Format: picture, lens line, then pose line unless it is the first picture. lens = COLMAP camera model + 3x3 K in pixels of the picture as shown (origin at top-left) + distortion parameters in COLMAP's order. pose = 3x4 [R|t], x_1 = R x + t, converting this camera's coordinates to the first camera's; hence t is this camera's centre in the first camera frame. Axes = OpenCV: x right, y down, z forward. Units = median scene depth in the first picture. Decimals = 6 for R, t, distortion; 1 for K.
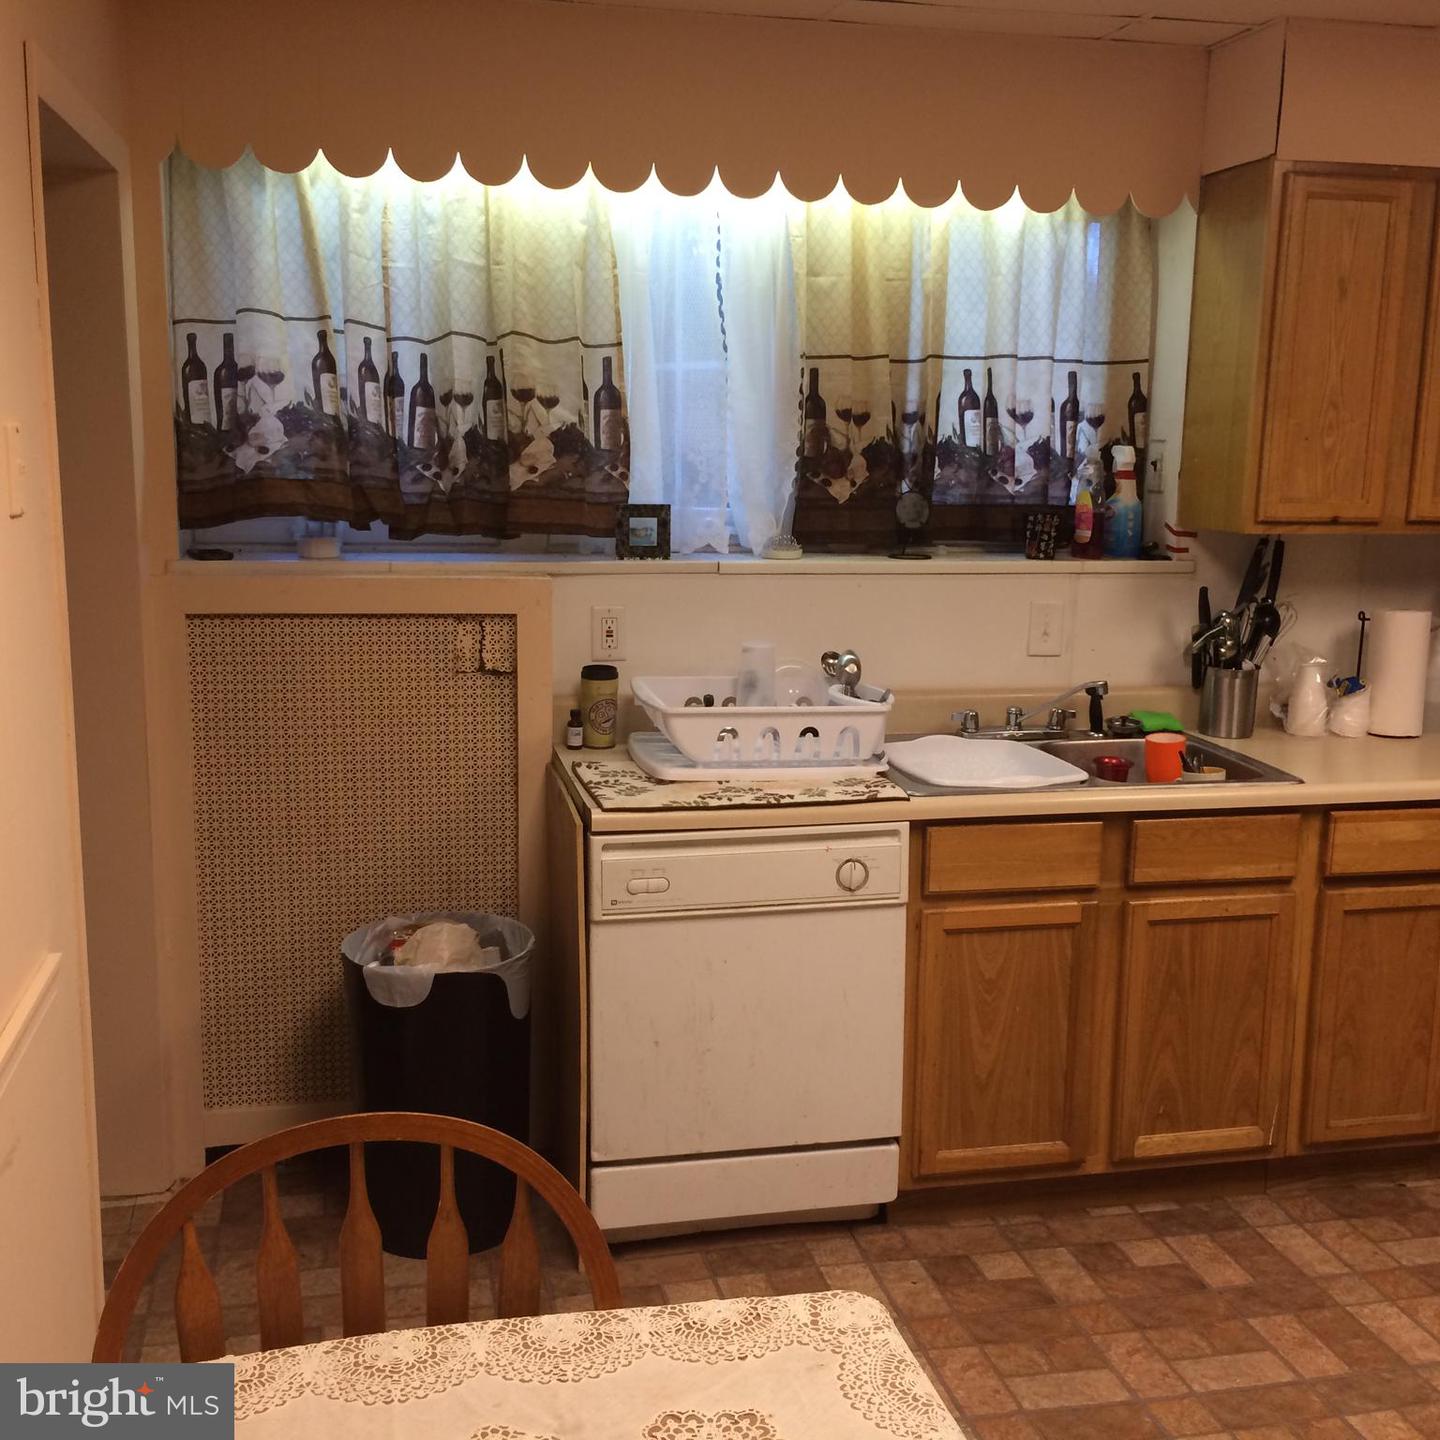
lens RADIAL K [[1617.5, 0, 771.2], [0, 1617.5, 719.2], [0, 0, 1]] dist [0.134633, -0.165730]
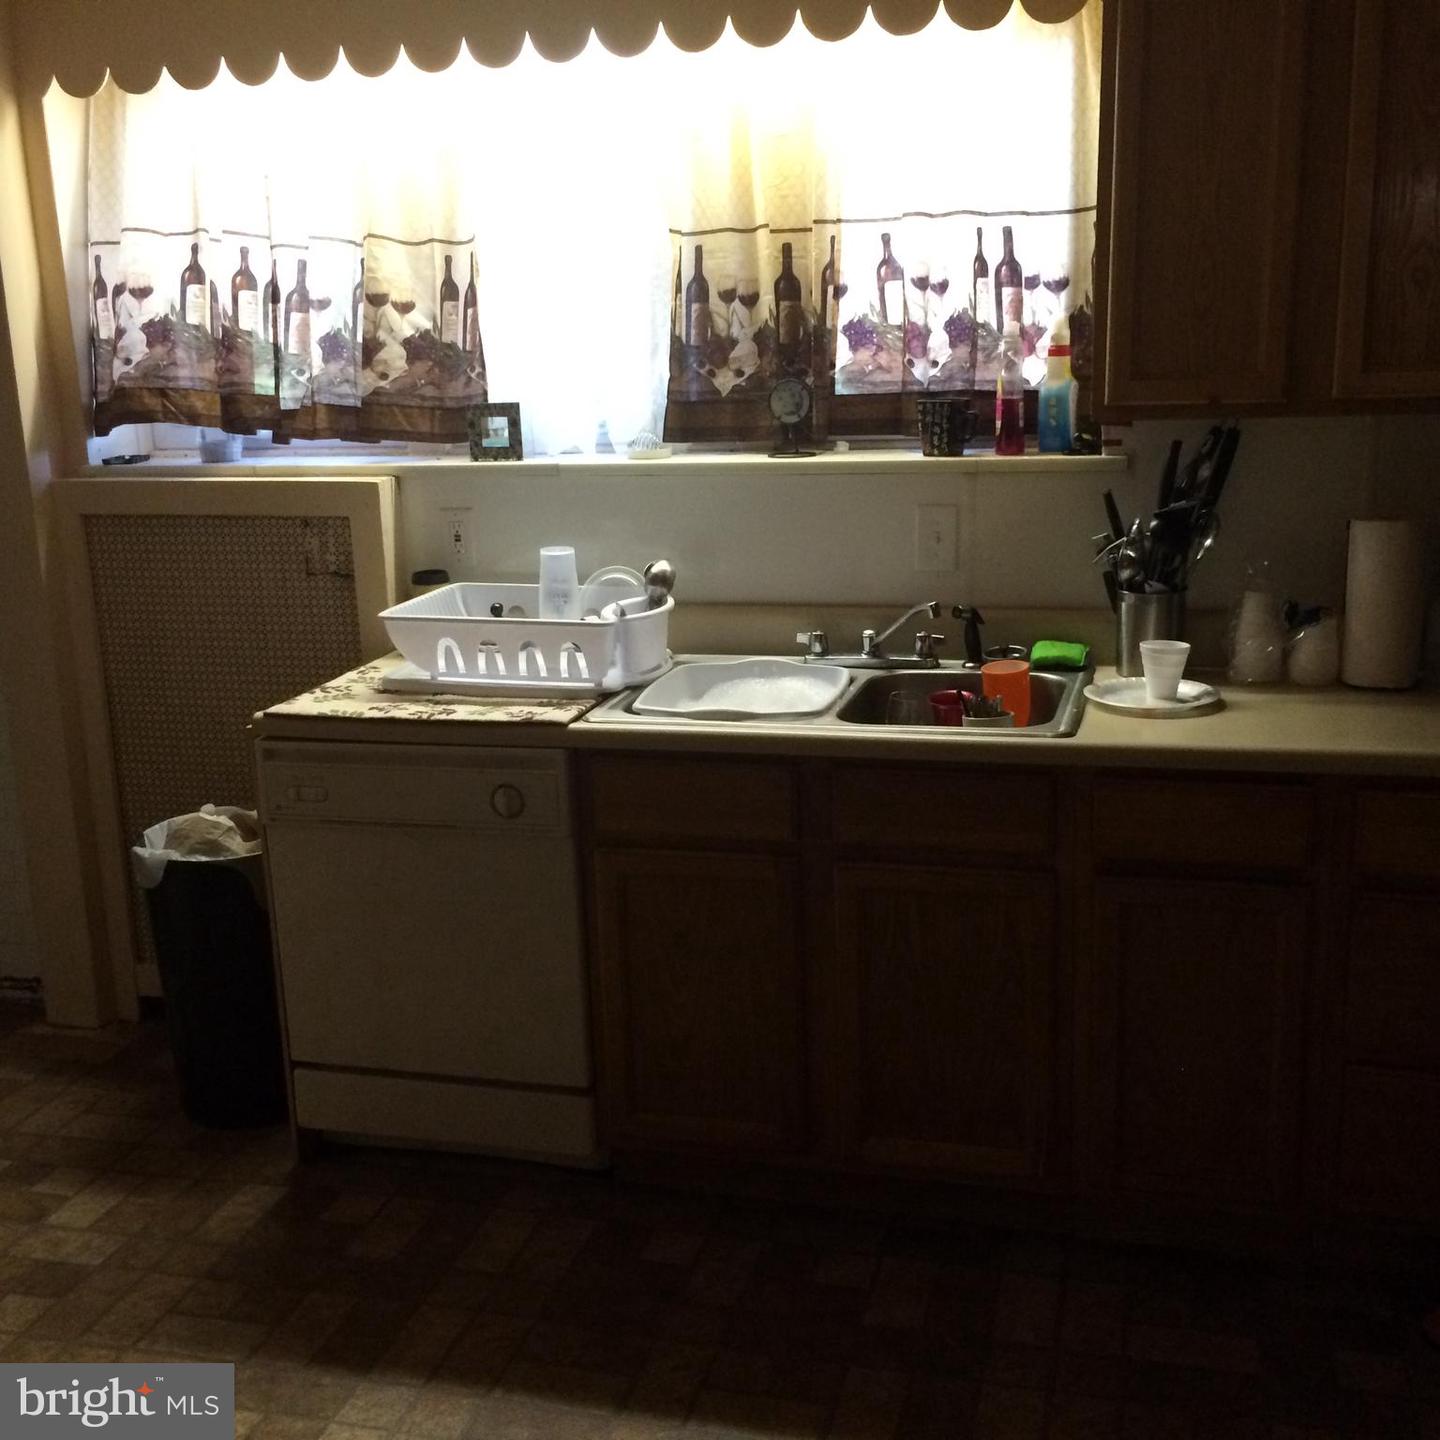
lens RADIAL K [[1617.5, 0, 771.2], [0, 1617.5, 719.2], [0, 0, 1]] dist [0.134633, -0.165730]
pose [[0.875846, 0.063056, -0.478454, 0.538149], [-0.036959, 0.997280, 0.063777, -0.013355], [0.481174, -0.038175, 0.875793, 0.224873]]
